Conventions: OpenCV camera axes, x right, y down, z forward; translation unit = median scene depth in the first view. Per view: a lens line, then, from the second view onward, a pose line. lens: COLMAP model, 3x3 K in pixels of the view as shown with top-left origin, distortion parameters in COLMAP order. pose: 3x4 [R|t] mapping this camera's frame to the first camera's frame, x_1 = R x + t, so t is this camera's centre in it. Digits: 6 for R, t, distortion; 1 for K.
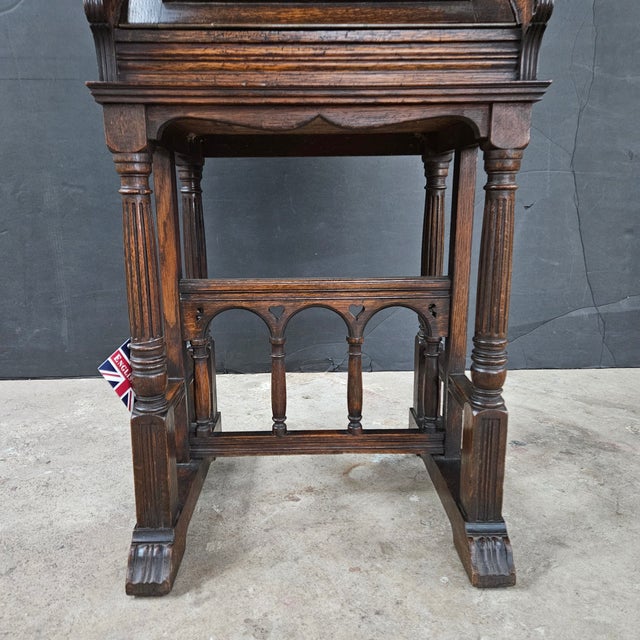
lens RADIAL K [[580.4, 0, 311.1], [0, 580.4, 315.3], [0, 0, 1]] dist [0.033195, 0.000000]
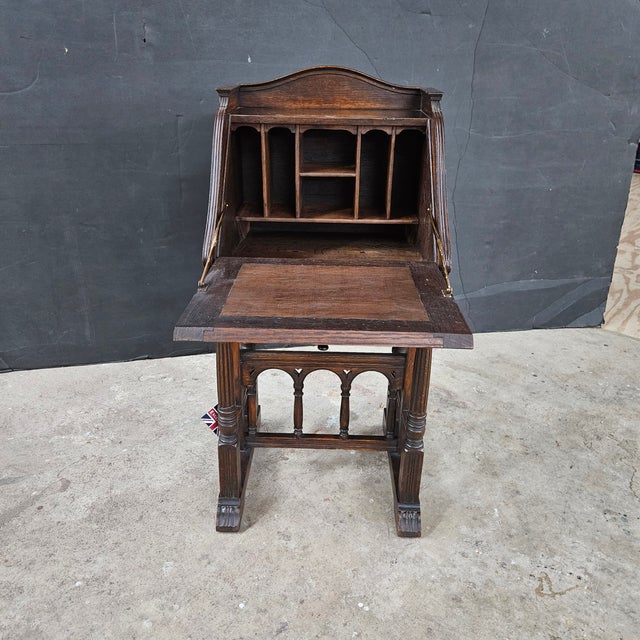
lens RADIAL K [[580.4, 0, 313.8], [0, 580.4, 316.8], [0, 0, 1]] dist [0.033195, 0.000000]
pose [[0.986001, -0.045820, 0.160318, -0.202453], [0.009775, 0.975731, 0.218754, -0.471776], [-0.166450, -0.214125, 0.962520, -0.584938]]
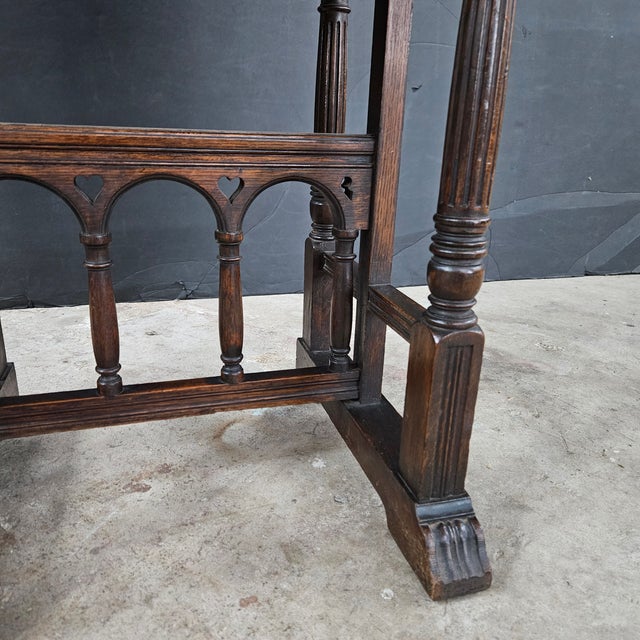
lens RADIAL K [[580.4, 0, 318.9], [0, 580.4, 315.2], [0, 0, 1]] dist [0.033195, 0.000000]
pose [[0.960681, -0.051459, 0.272843, -0.005762], [0.019883, 0.992902, 0.117258, 0.052727], [-0.276940, -0.107223, 0.954886, 0.346215]]
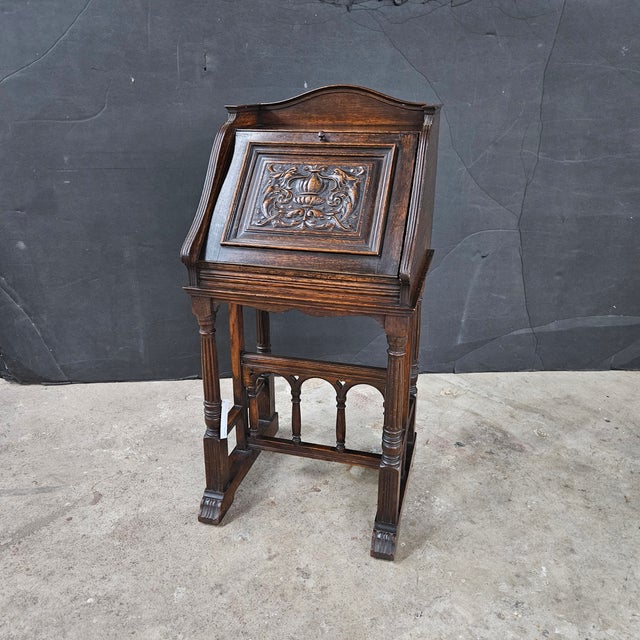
lens RADIAL K [[580.4, 0, 313.6], [0, 580.4, 314.3], [0, 0, 1]] dist [0.033195, 0.000000]
pose [[0.999918, 0.000596, 0.012798, -0.060649], [-0.002629, 0.987202, 0.159451, -0.437482], [-0.012539, -0.159472, 0.987123, -0.544466]]
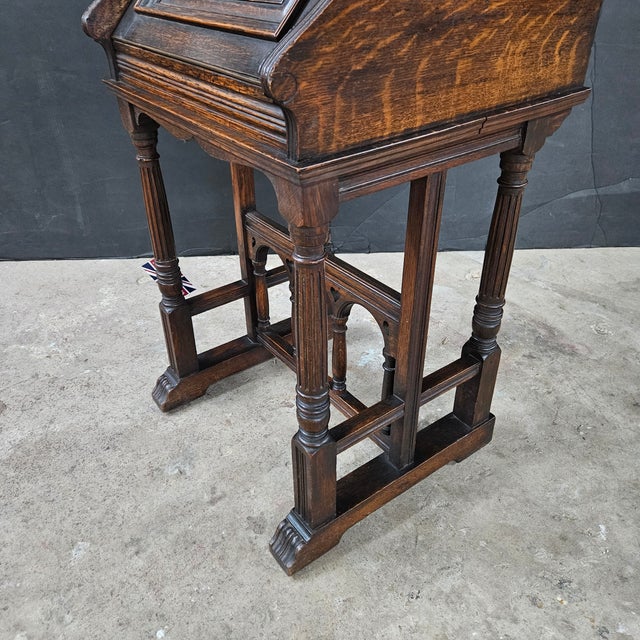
lens RADIAL K [[580.4, 0, 306.4], [0, 580.4, 321.1], [0, 0, 1]] dist [0.033195, 0.000000]
pose [[0.999103, 0.007542, -0.041680, 0.056577], [0.008154, 0.931367, 0.363990, -0.291290], [0.041565, -0.364004, 0.930470, -0.066714]]
